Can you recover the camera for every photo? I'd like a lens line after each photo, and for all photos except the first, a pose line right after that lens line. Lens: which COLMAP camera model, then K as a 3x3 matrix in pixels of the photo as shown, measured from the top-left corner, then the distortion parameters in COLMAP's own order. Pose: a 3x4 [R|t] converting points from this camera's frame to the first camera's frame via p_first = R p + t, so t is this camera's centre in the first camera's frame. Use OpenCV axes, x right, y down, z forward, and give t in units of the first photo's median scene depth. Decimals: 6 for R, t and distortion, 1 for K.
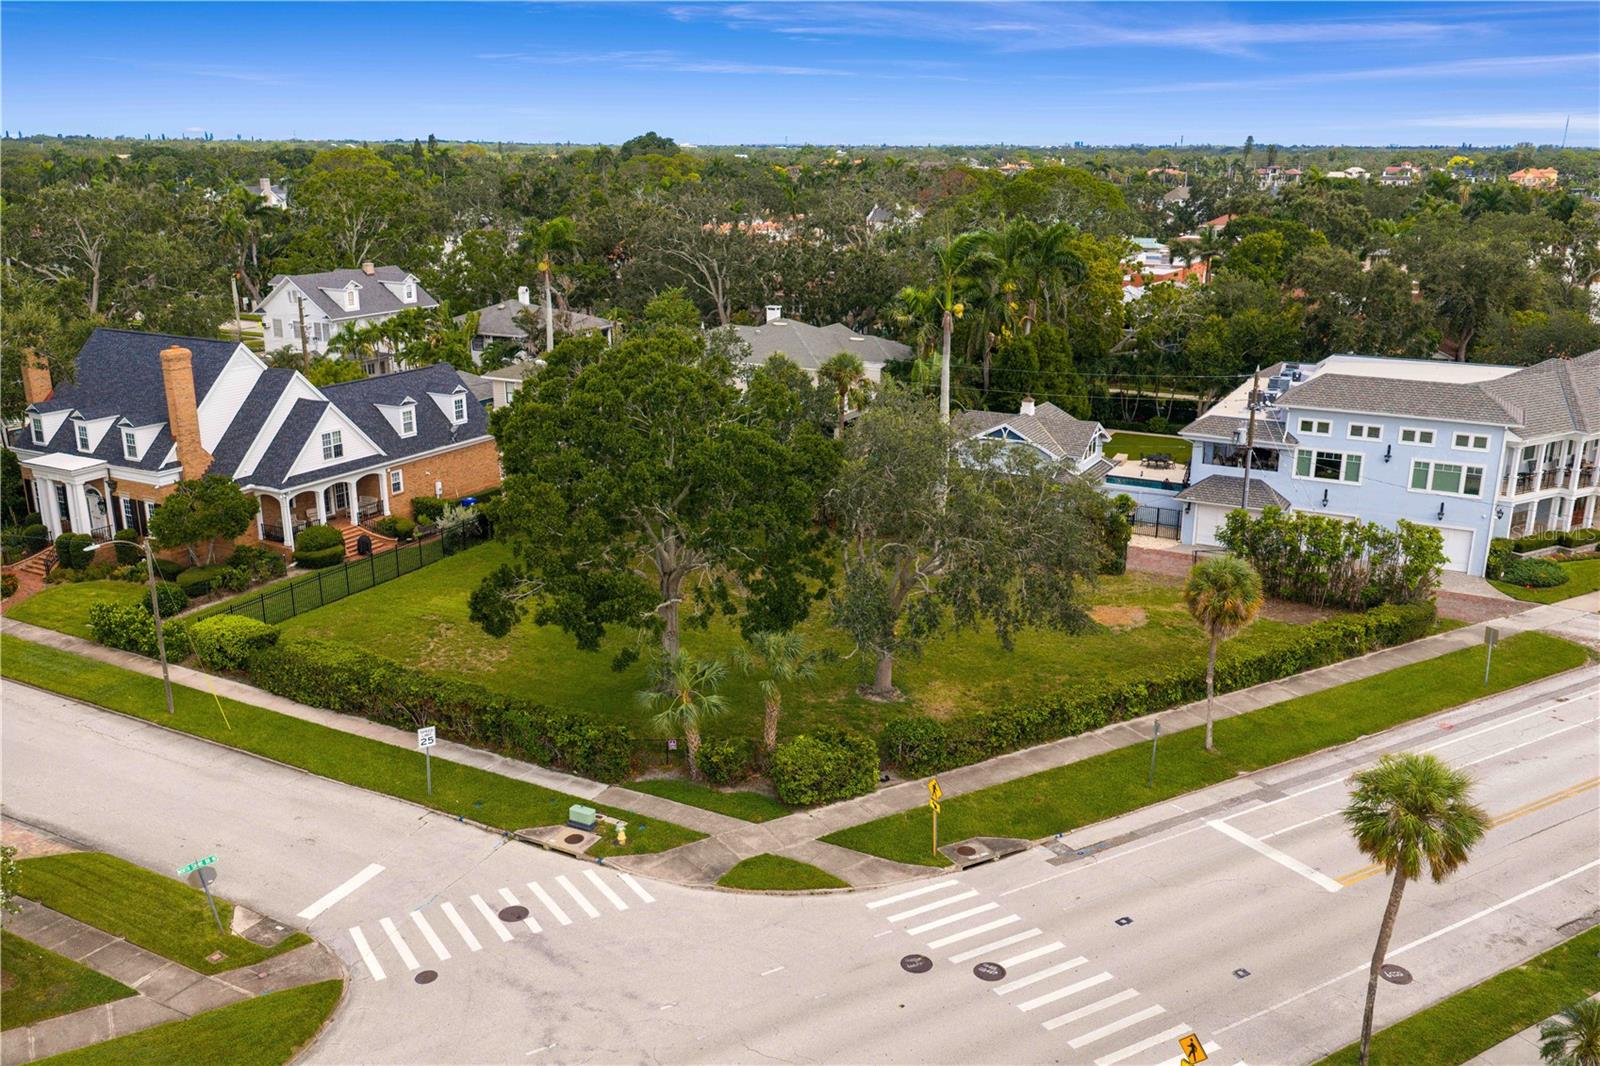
lens RADIAL K [[1325.4, 0, 796.8], [0, 1325.4, 533.9], [0, 0, 1]] dist [0.006946, -0.016526]
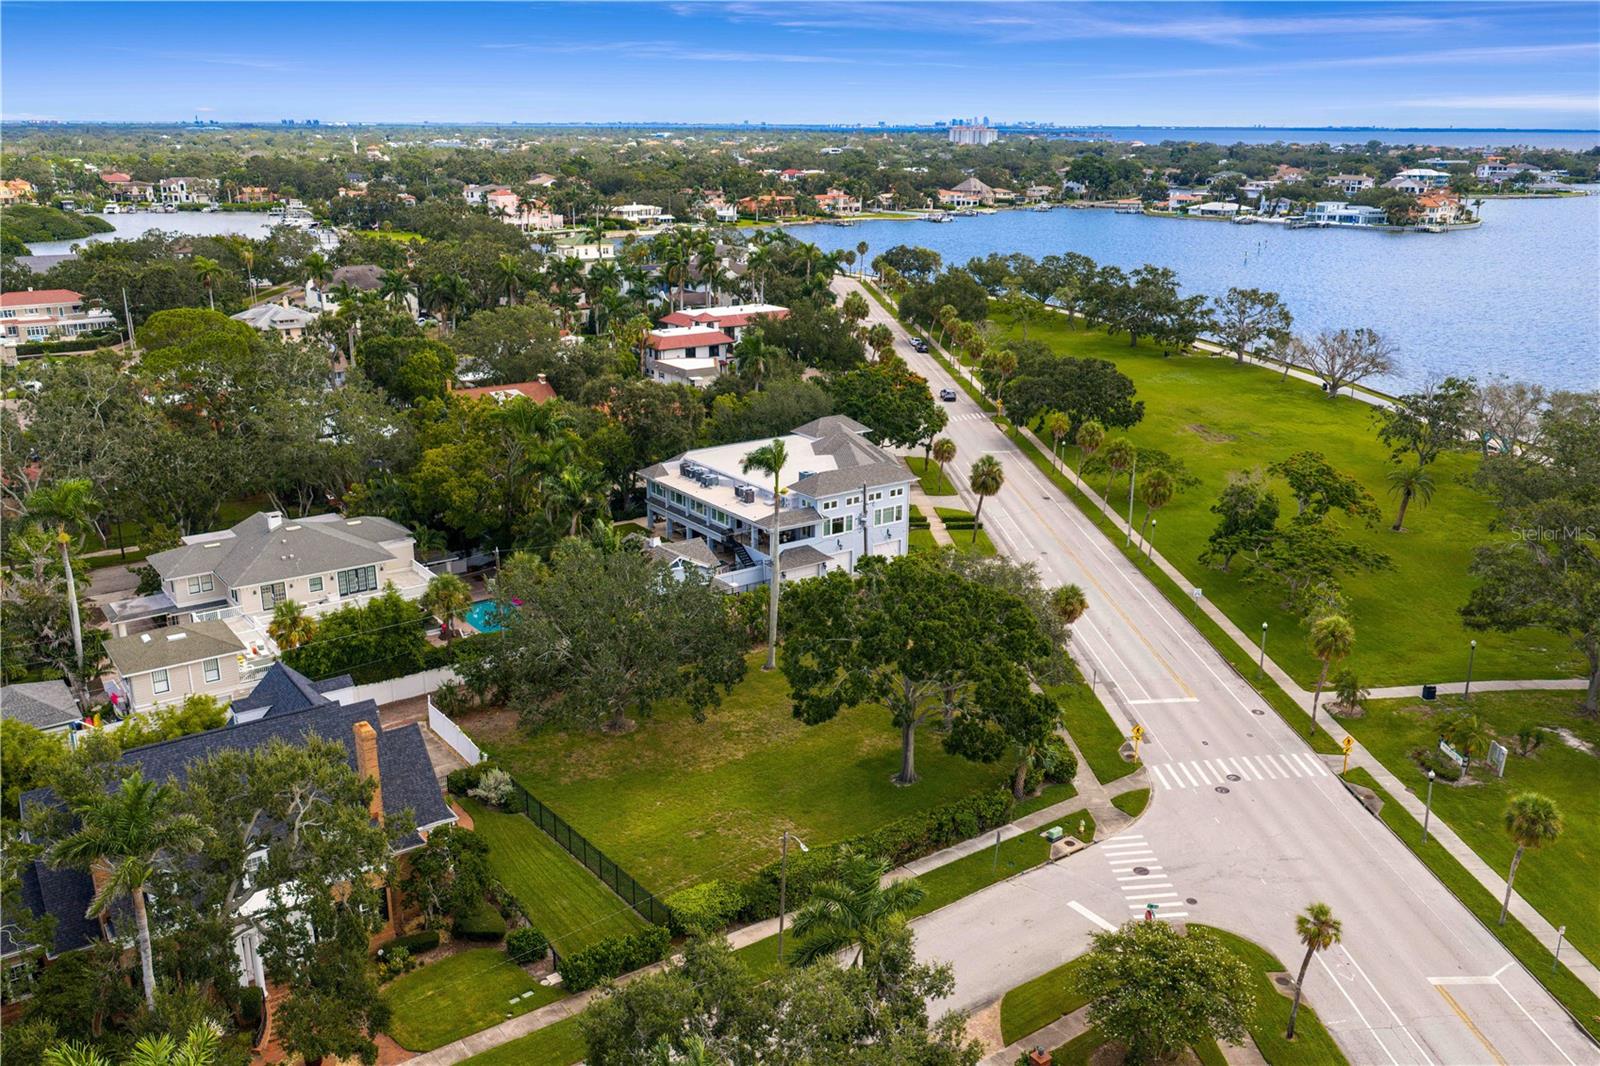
lens RADIAL K [[1325.4, 0, 799.8], [0, 1325.4, 532.3], [0, 0, 1]] dist [0.006946, -0.016526]
pose [[0.442613, -0.260820, 0.857943, -1.683028], [0.250915, 0.954569, 0.160748, -0.520492], [-0.860892, 0.144121, 0.487948, 0.385390]]
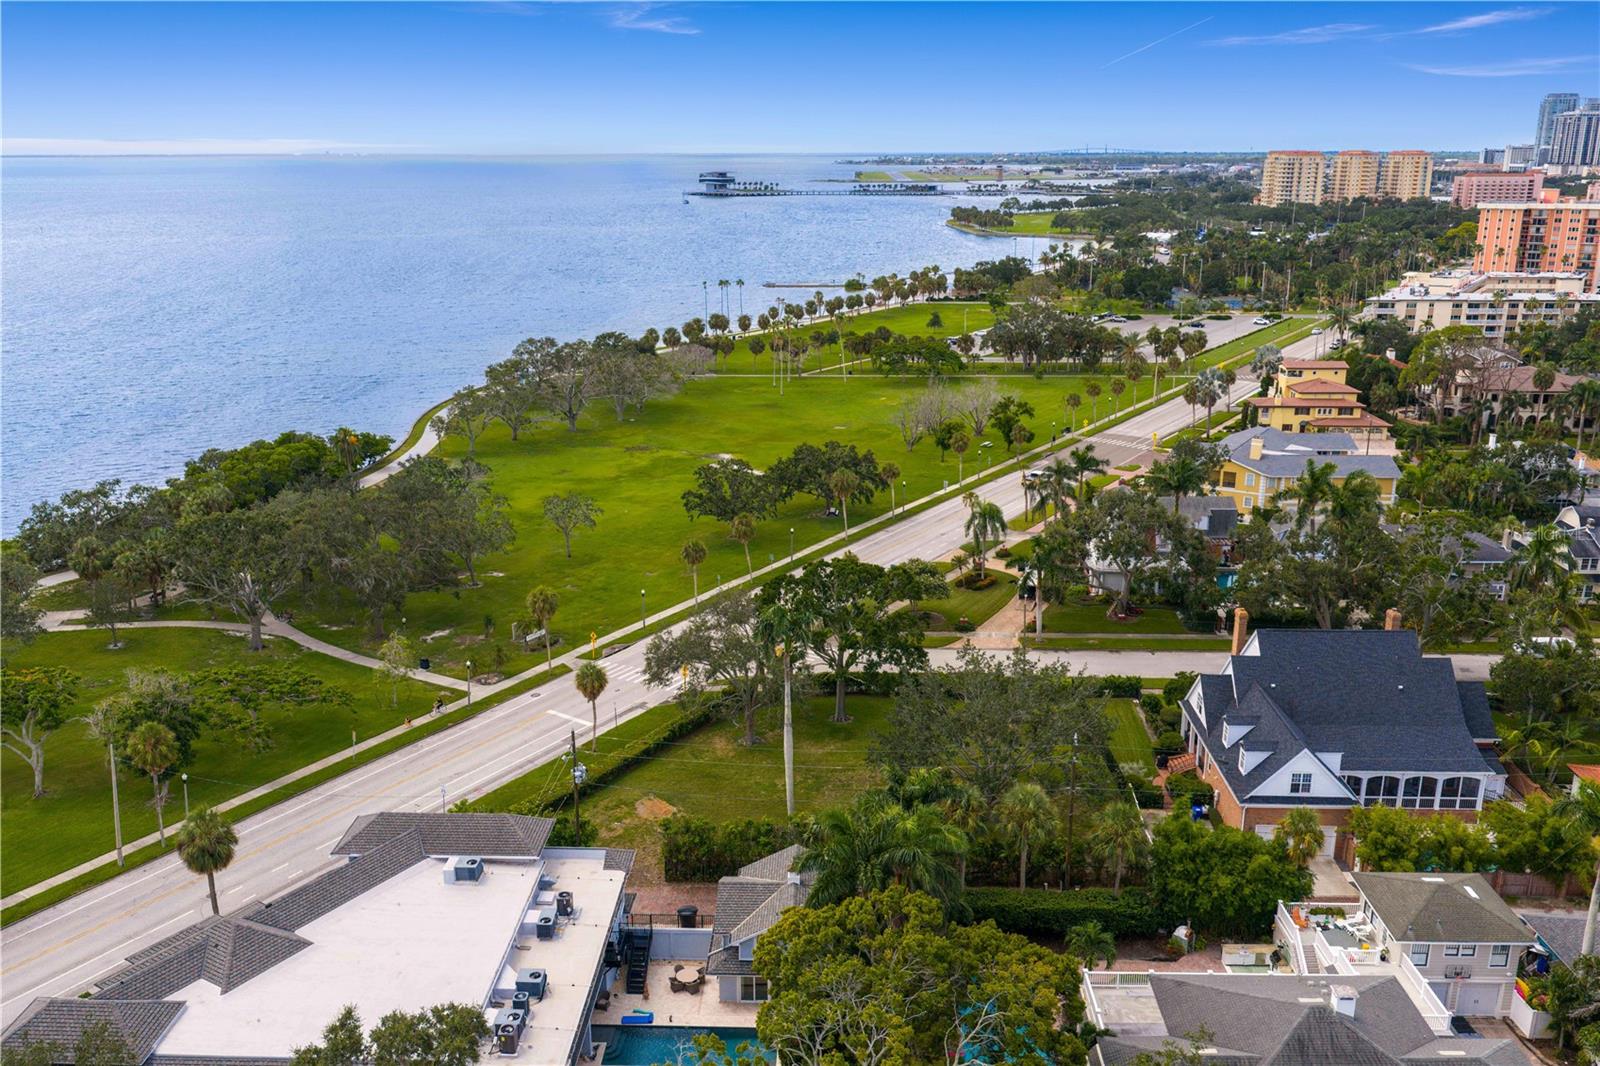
lens RADIAL K [[1325.4, 0, 801.5], [0, 1325.4, 536.7], [0, 0, 1]] dist [0.006946, -0.016526]
pose [[-0.899921, 0.114689, -0.420701, 0.981380], [-0.129785, 0.850618, 0.509514, -1.437279], [0.416291, 0.513123, -0.750604, 2.908148]]
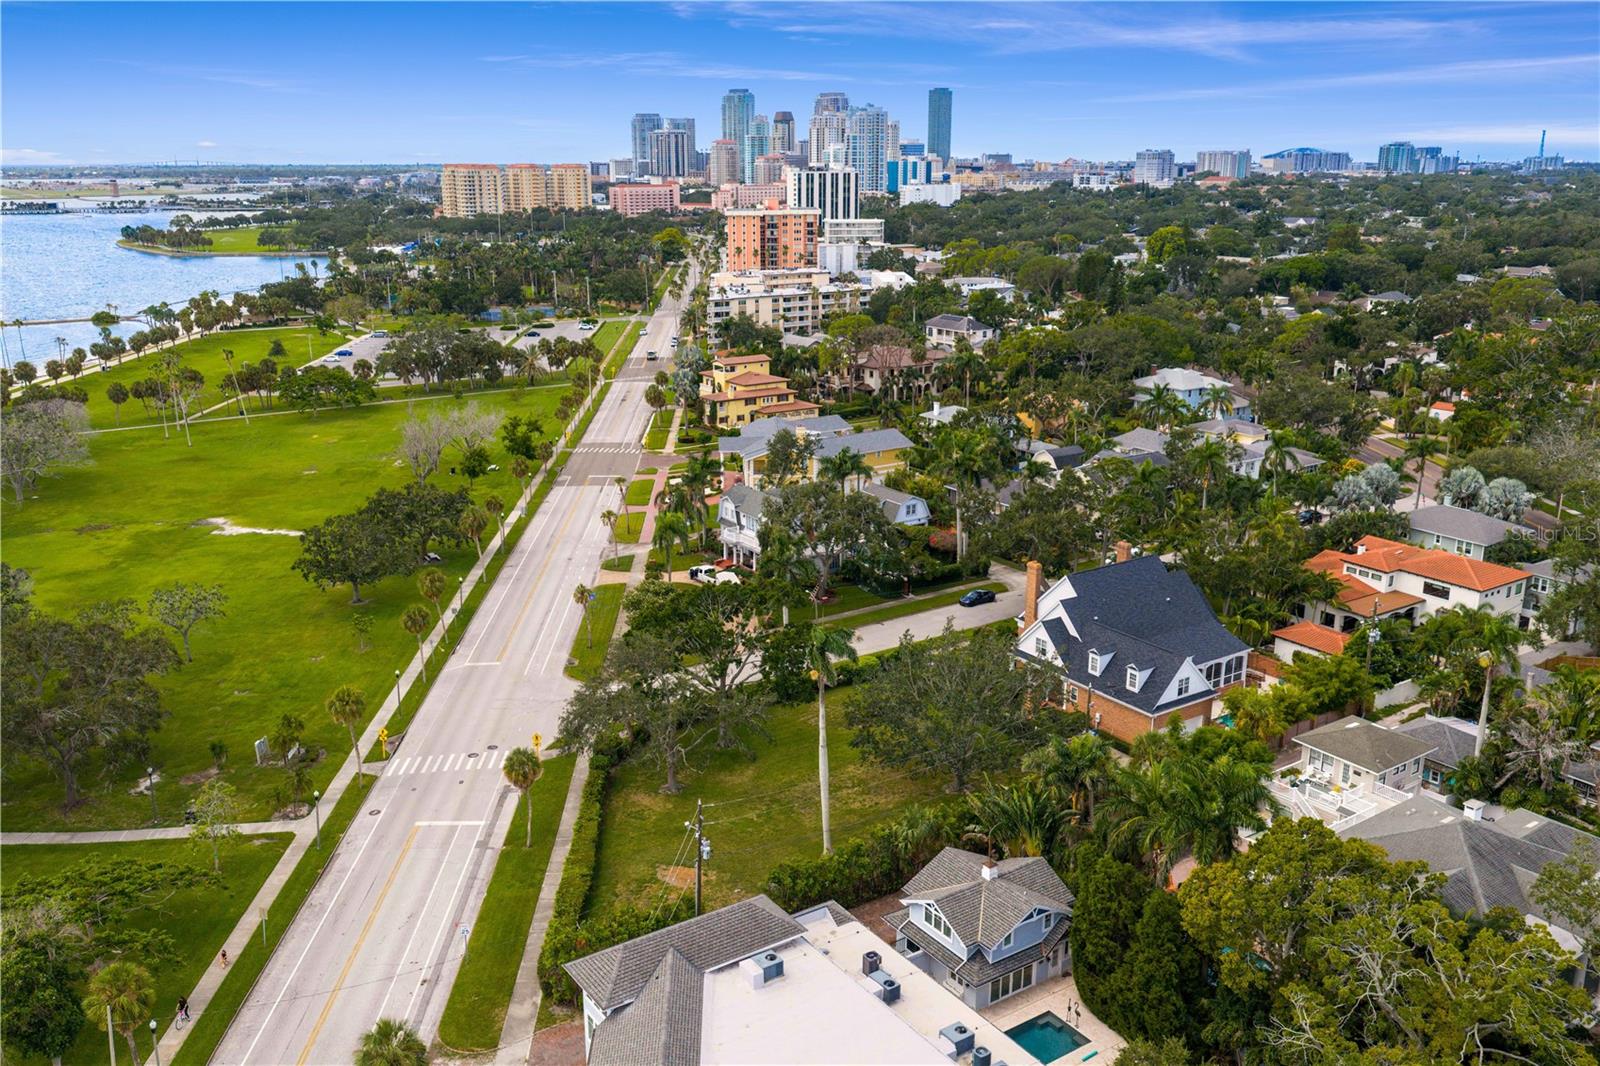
lens RADIAL K [[1325.4, 0, 803.0], [0, 1325.4, 528.4], [0, 0, 1]] dist [0.006946, -0.016526]
pose [[-0.466579, 0.226498, -0.854987, 1.862419], [-0.255115, 0.891110, 0.375287, -1.197267], [0.846889, 0.393221, -0.357990, 2.072959]]
